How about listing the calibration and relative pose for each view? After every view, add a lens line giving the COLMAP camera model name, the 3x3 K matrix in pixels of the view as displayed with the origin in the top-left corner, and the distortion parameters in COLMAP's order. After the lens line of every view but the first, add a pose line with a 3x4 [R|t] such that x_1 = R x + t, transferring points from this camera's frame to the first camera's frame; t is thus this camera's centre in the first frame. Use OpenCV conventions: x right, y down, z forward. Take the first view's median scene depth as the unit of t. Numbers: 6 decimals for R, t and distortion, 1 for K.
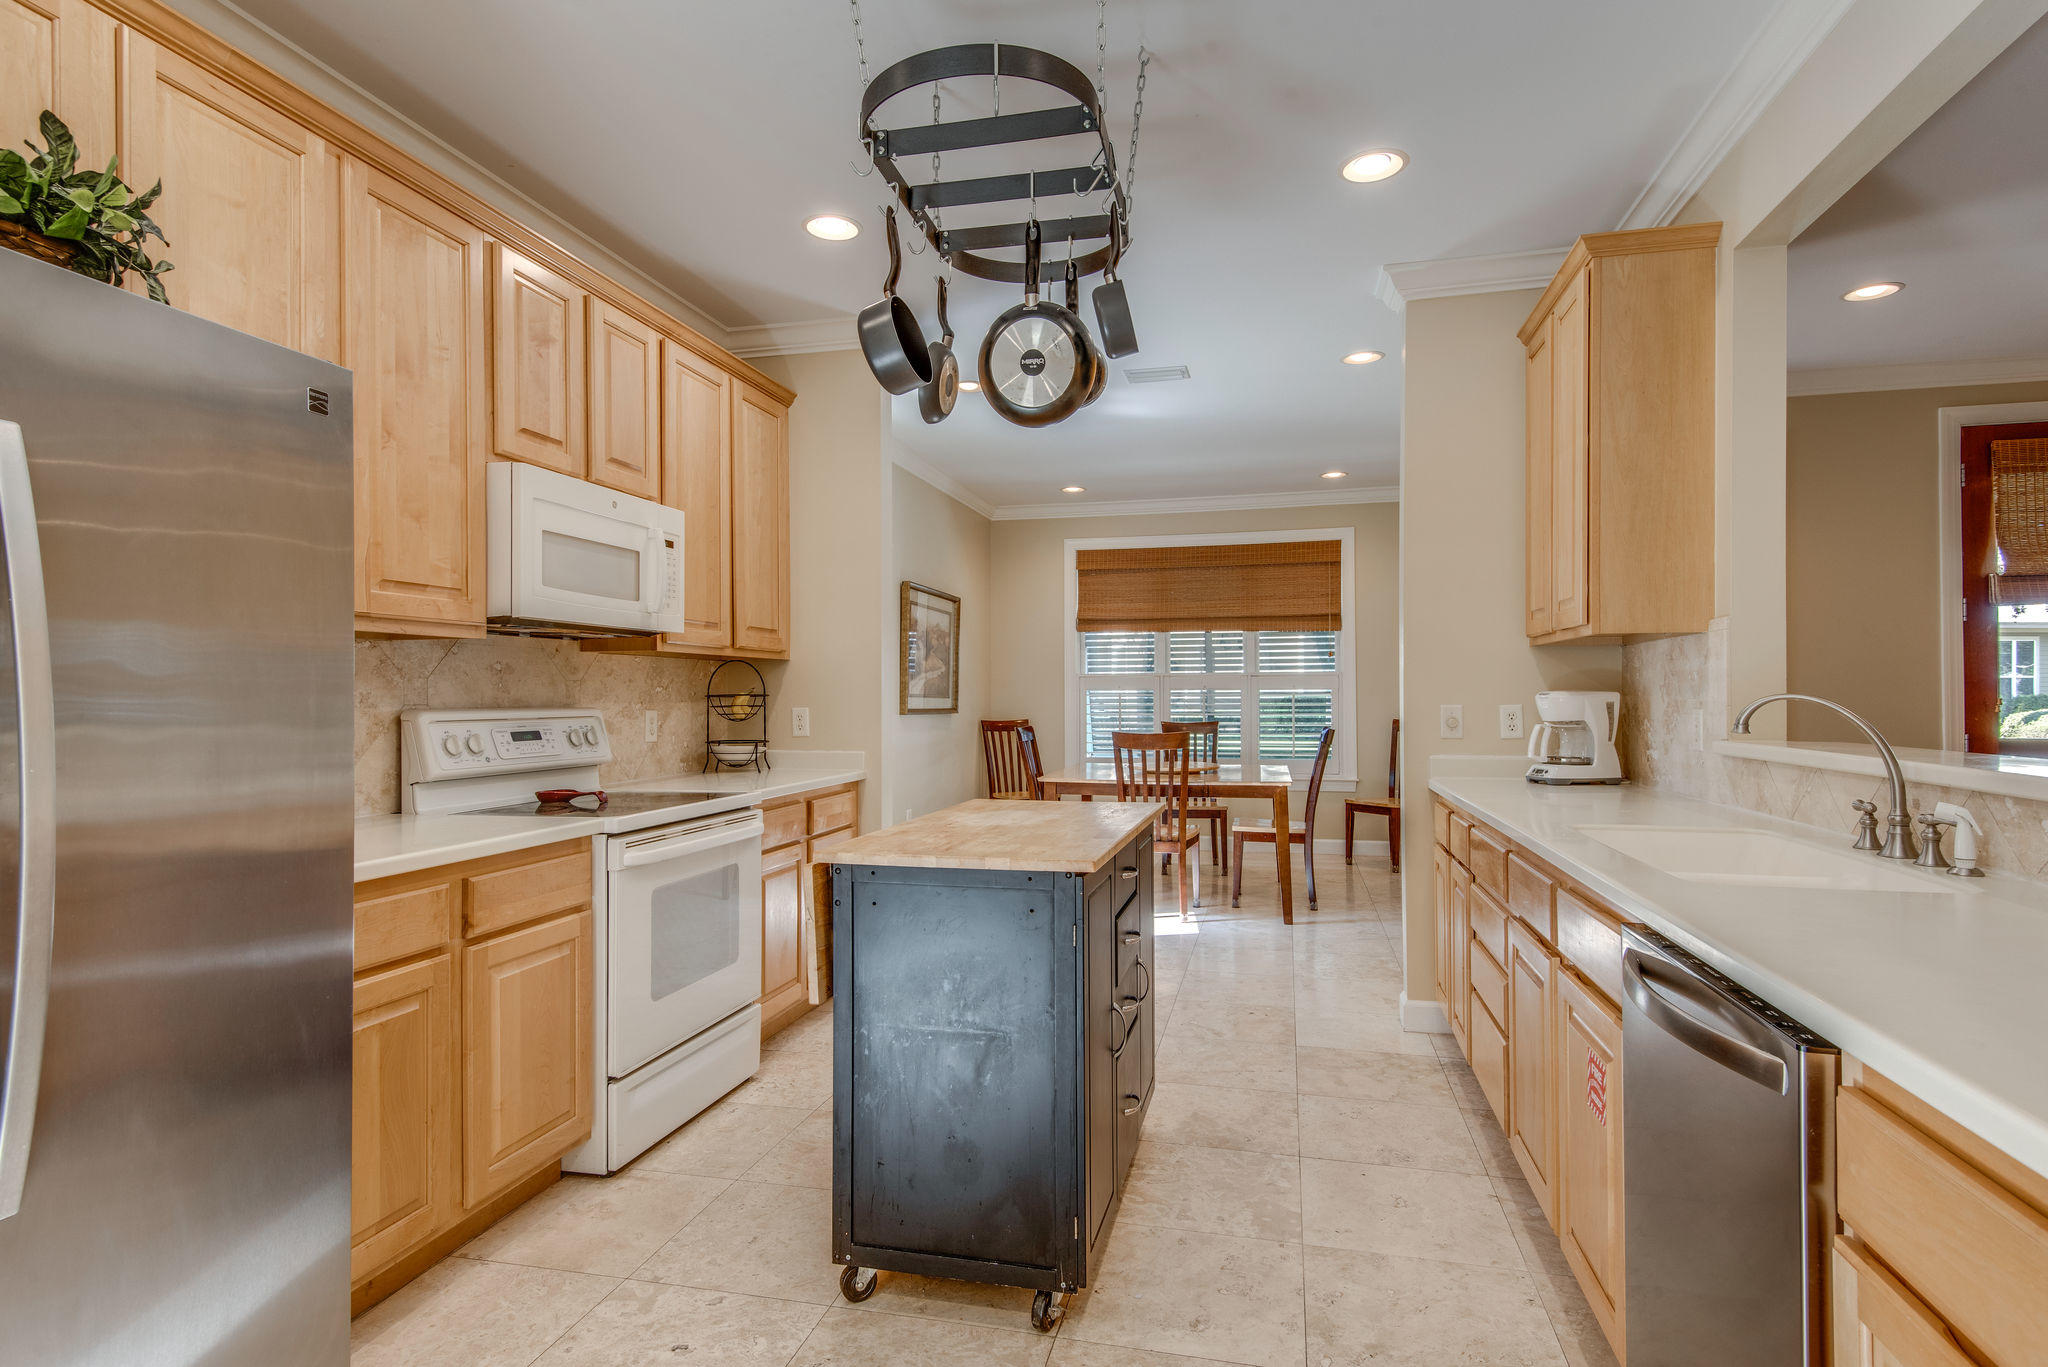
lens RADIAL K [[1066.4, 0, 1020.8], [0, 1066.4, 694.8], [0, 0, 1]] dist [0.037019, -0.019272]
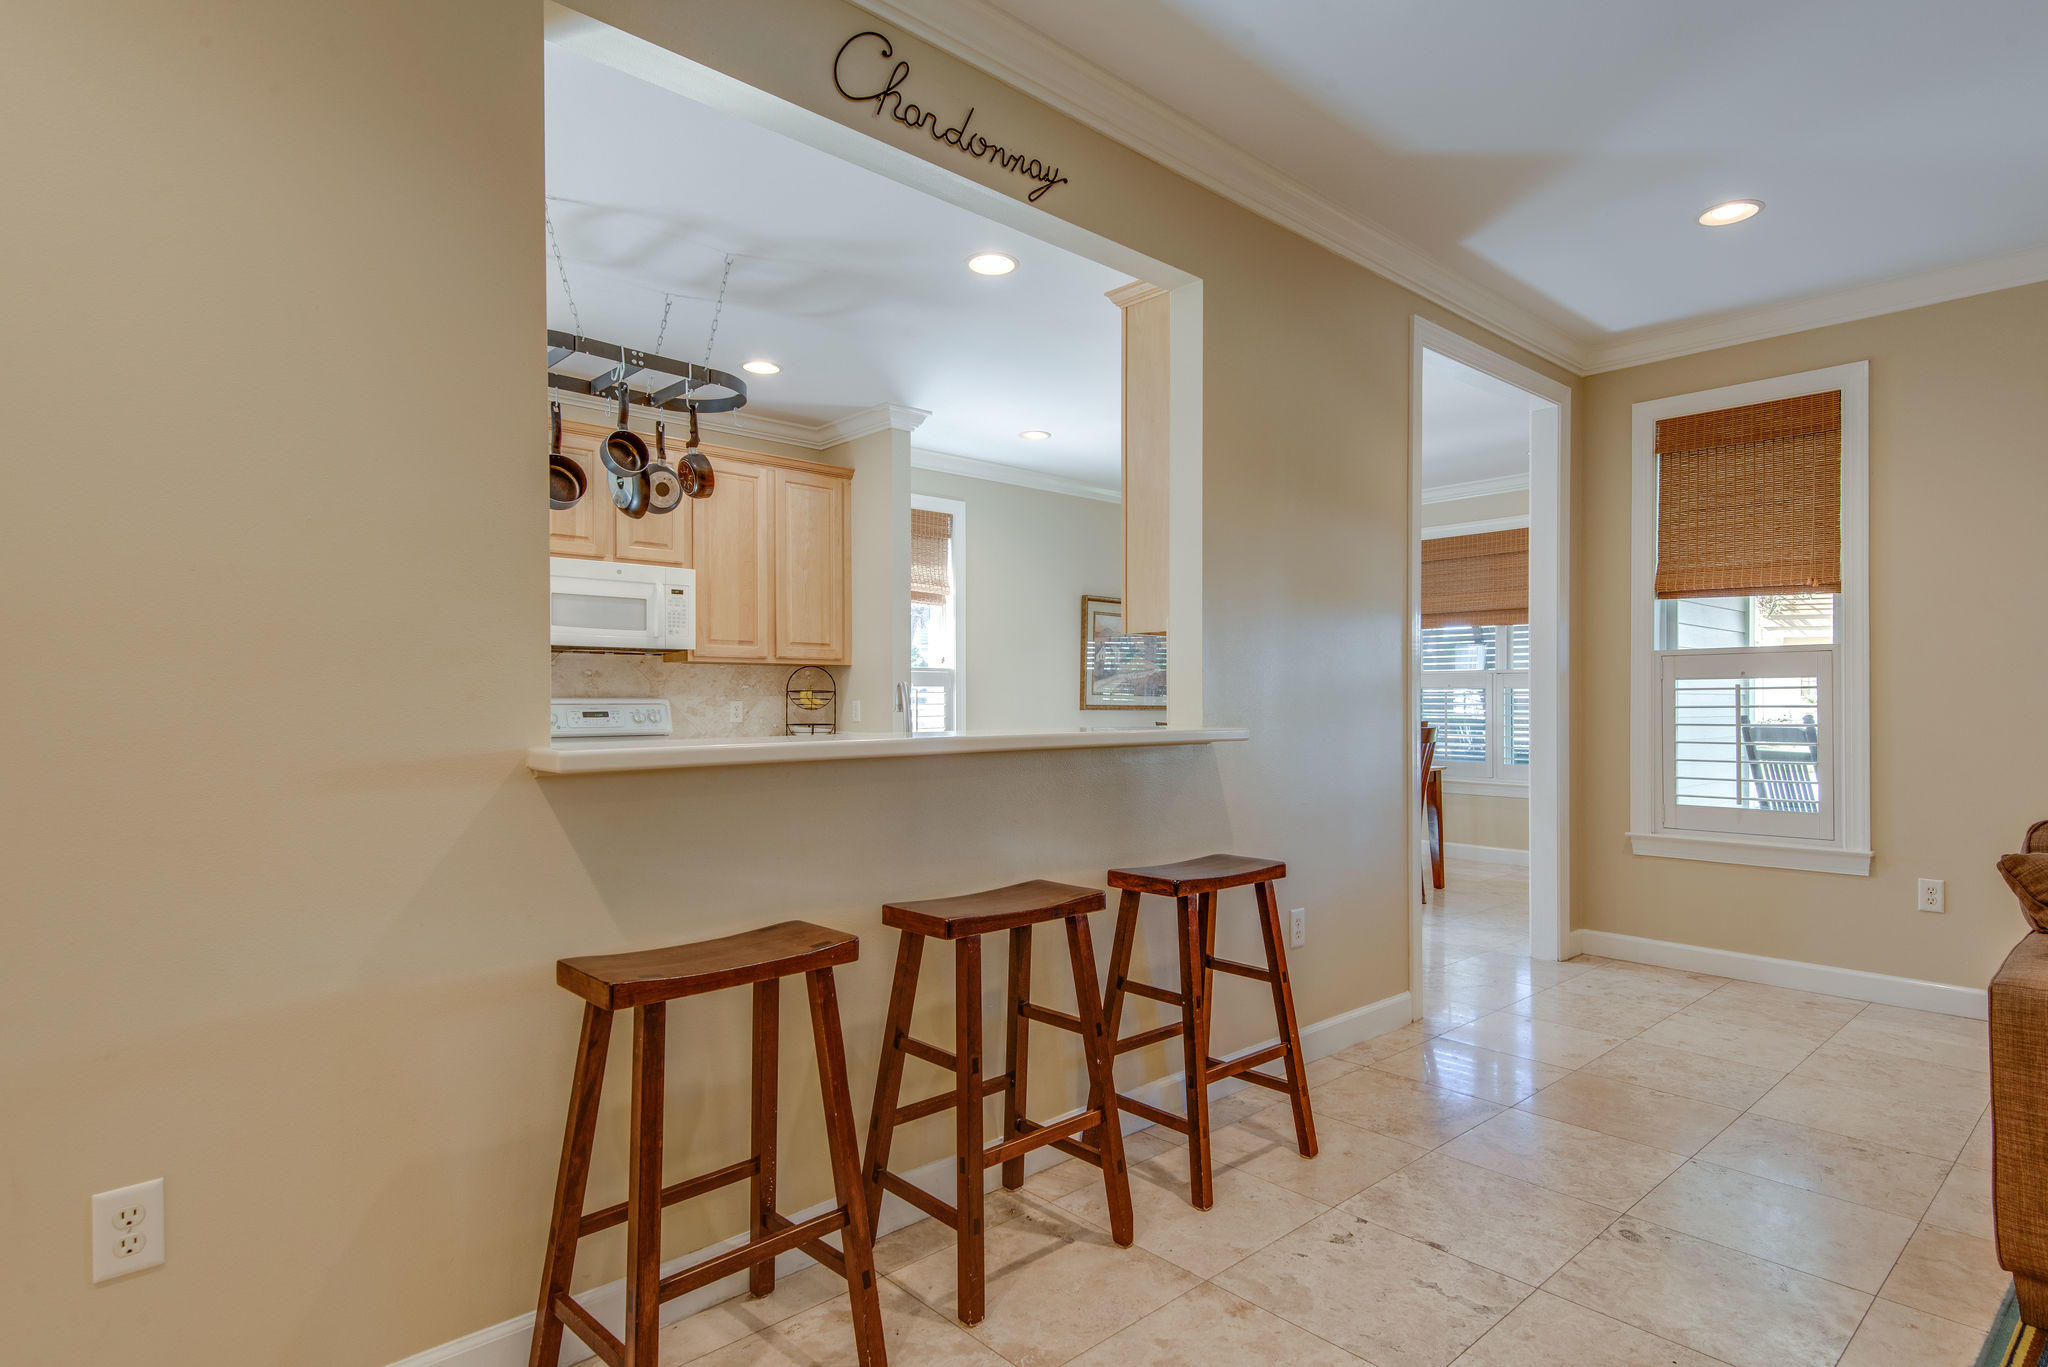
lens RADIAL K [[1066.4, 0, 1067.5], [0, 1066.4, 707.2], [0, 0, 1]] dist [0.037019, -0.019272]
pose [[0.839570, 0.007052, -0.543205, 0.835467], [-0.001328, 0.999939, 0.010930, 0.006103], [0.543250, -0.008455, 0.839529, 0.008567]]
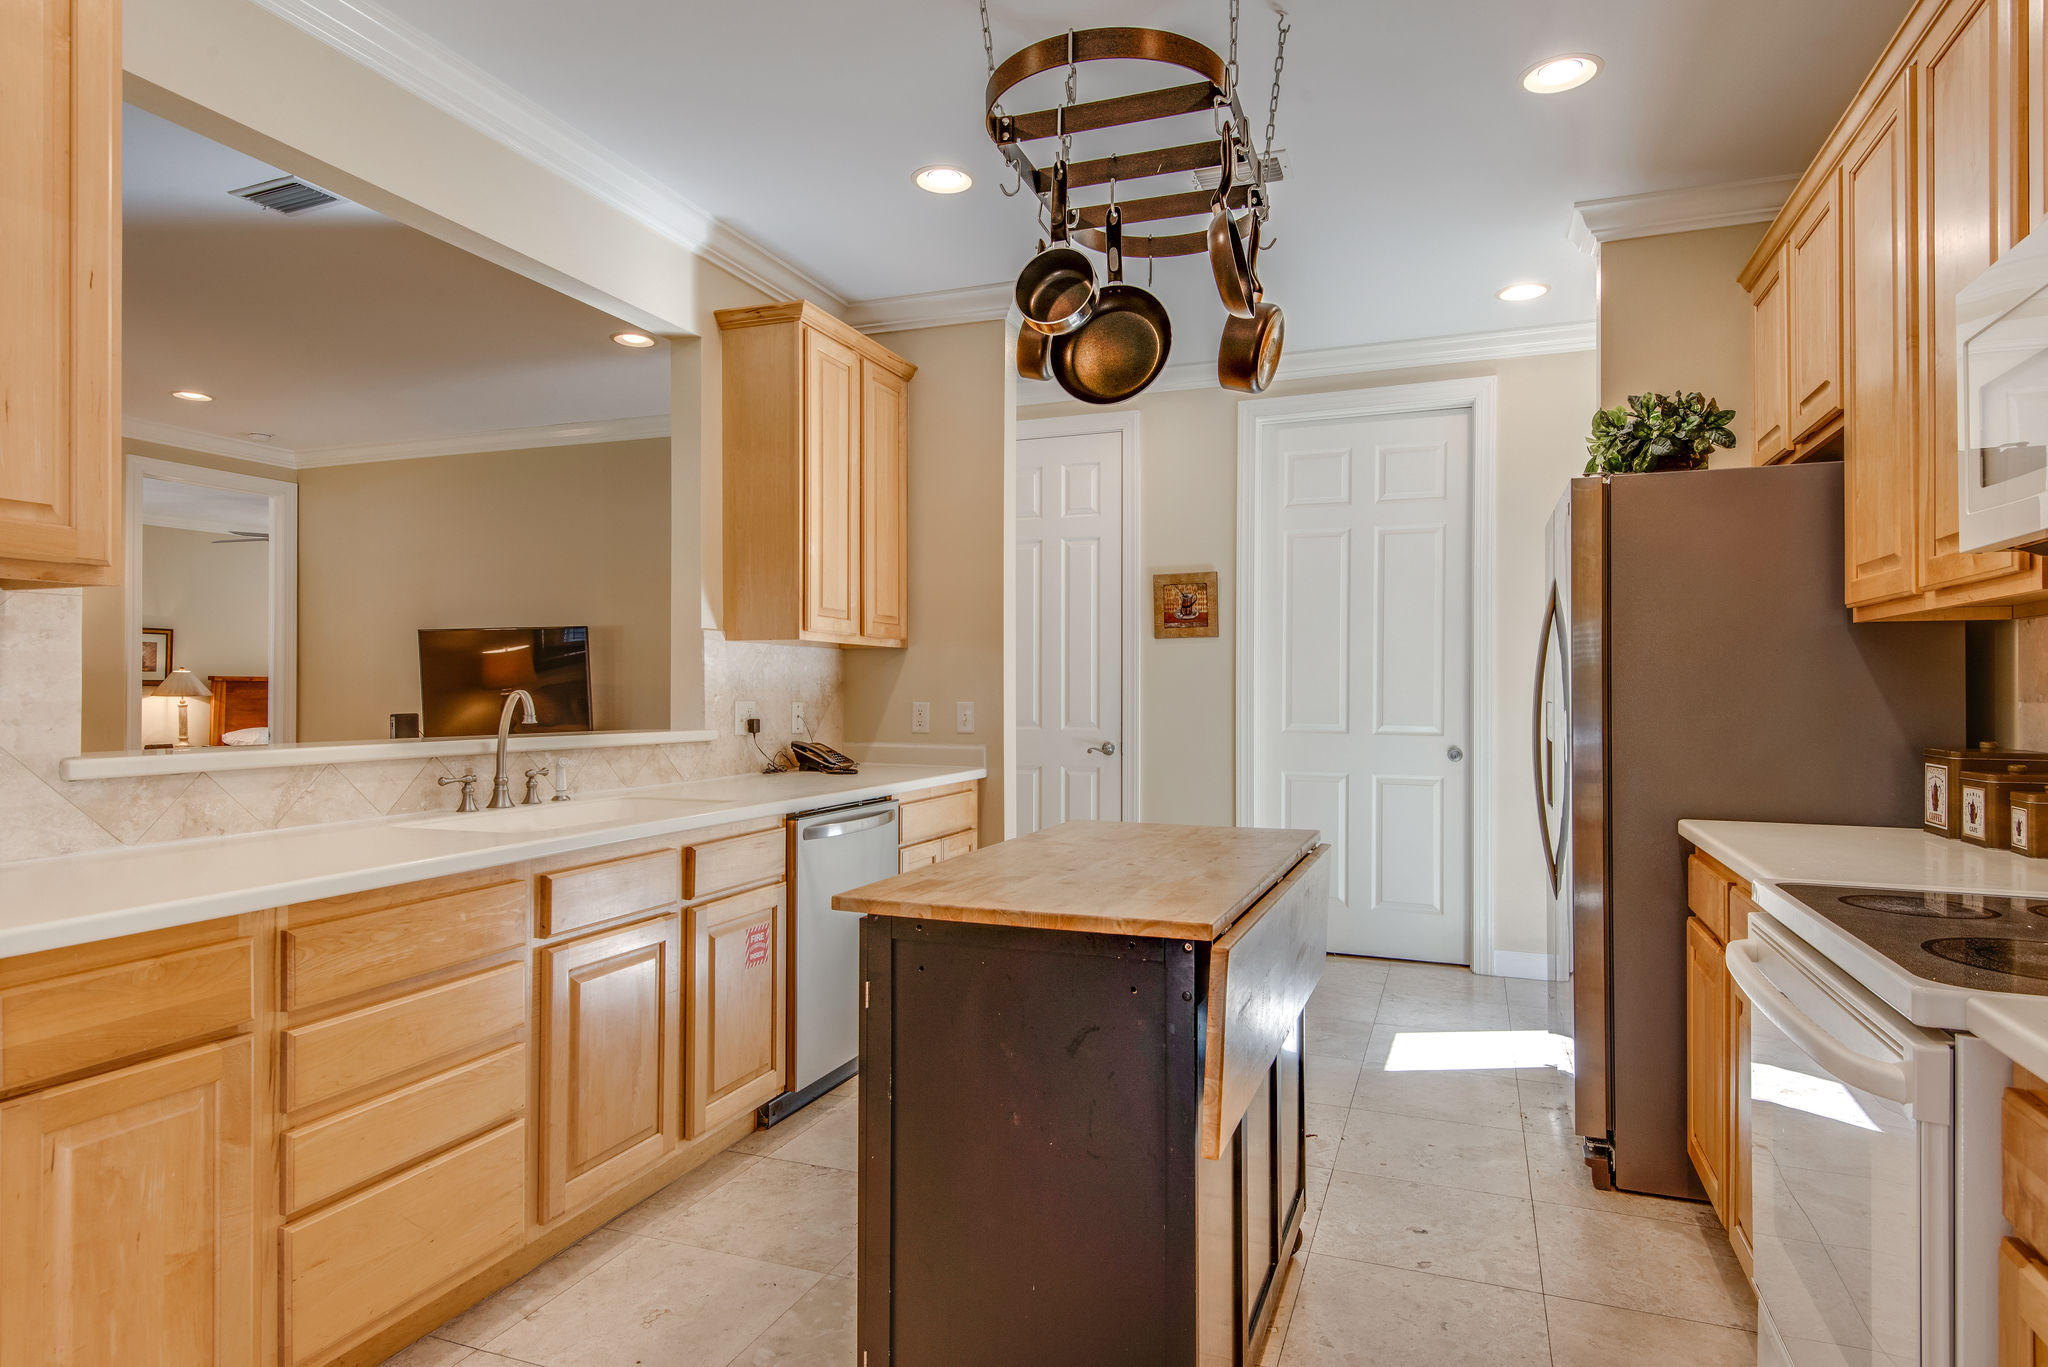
lens RADIAL K [[1126.6, 0, 1016.0], [0, 1126.6, 694.5], [0, 0, 1]] dist [0.003241, -0.000012]
pose [[-0.990605, 0.004831, 0.136671, -0.022526], [0.005013, 0.999987, 0.000985, 0.003117], [-0.136665, 0.001661, -0.990616, 1.143153]]
